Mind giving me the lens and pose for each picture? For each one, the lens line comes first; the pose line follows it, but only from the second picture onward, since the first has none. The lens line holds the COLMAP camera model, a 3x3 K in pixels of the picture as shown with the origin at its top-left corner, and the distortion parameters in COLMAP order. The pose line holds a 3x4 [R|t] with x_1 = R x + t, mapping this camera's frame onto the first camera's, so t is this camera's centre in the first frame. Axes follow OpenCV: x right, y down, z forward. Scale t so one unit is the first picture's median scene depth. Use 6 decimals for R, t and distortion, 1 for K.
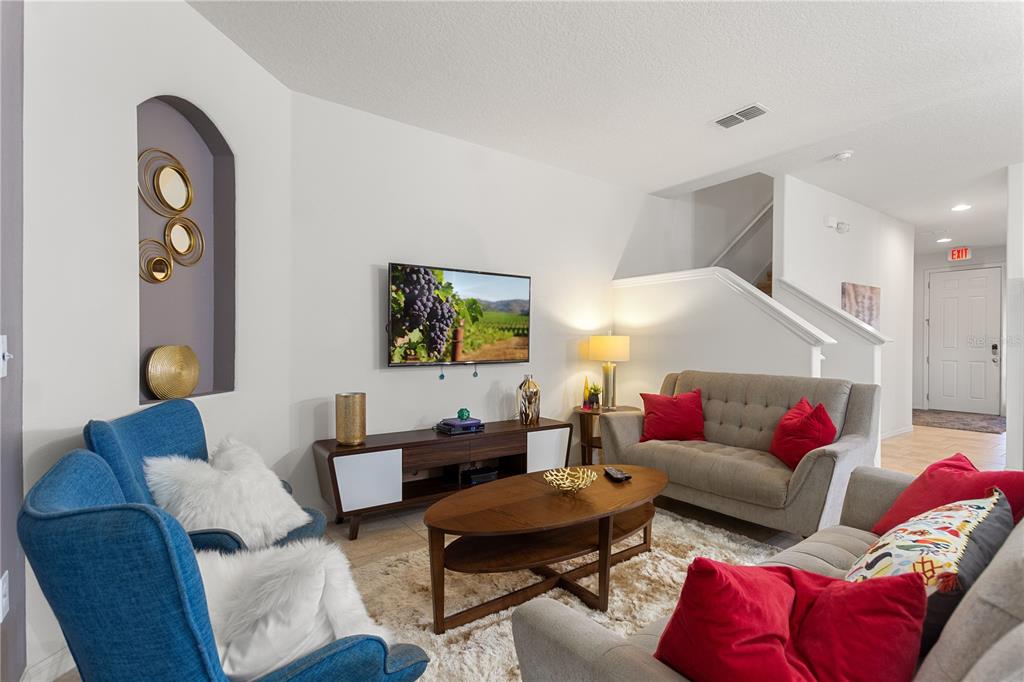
lens RADIAL K [[487.9, 0, 511.9], [0, 487.9, 349.5], [0, 0, 1]] dist [0.009544, -0.000348]
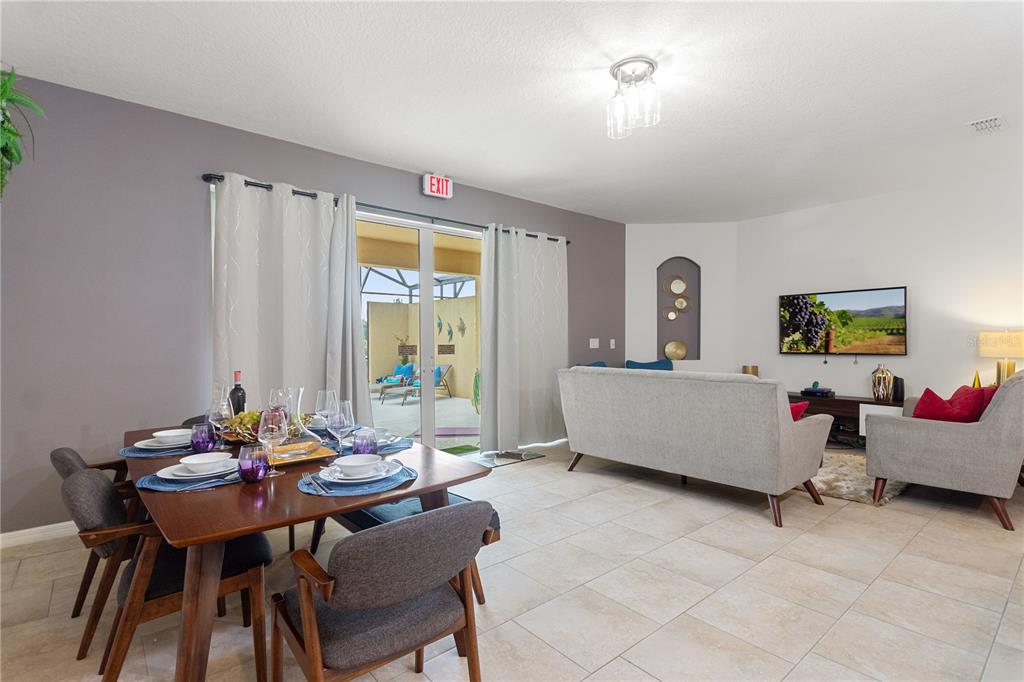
lens RADIAL K [[487.9, 0, 520.3], [0, 487.9, 347.5], [0, 0, 1]] dist [0.009544, -0.000348]
pose [[0.057622, 0.012058, -0.998266, 1.386286], [-0.012681, 0.999855, 0.011346, 0.003763], [0.998258, 0.012005, 0.057766, -0.048642]]
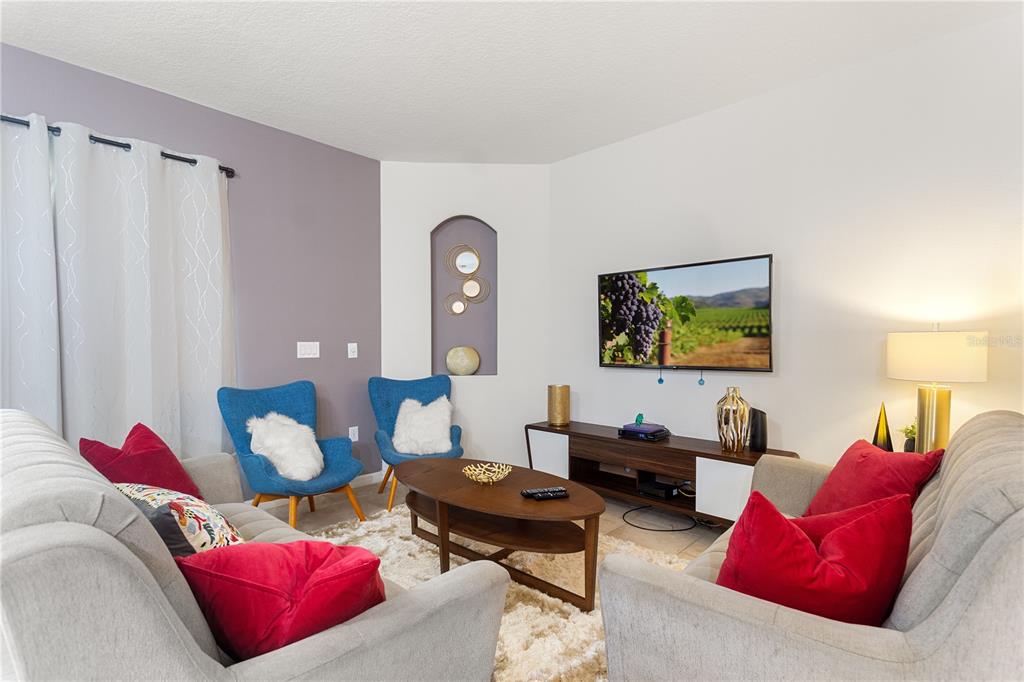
lens RADIAL K [[487.9, 0, 524.1], [0, 487.9, 354.4], [0, 0, 1]] dist [0.009544, -0.000348]
pose [[0.188318, 0.018829, -0.981928, 0.777909], [-0.012827, 0.999778, 0.016711, -0.009079], [0.982024, 0.009448, 0.188517, 0.571794]]
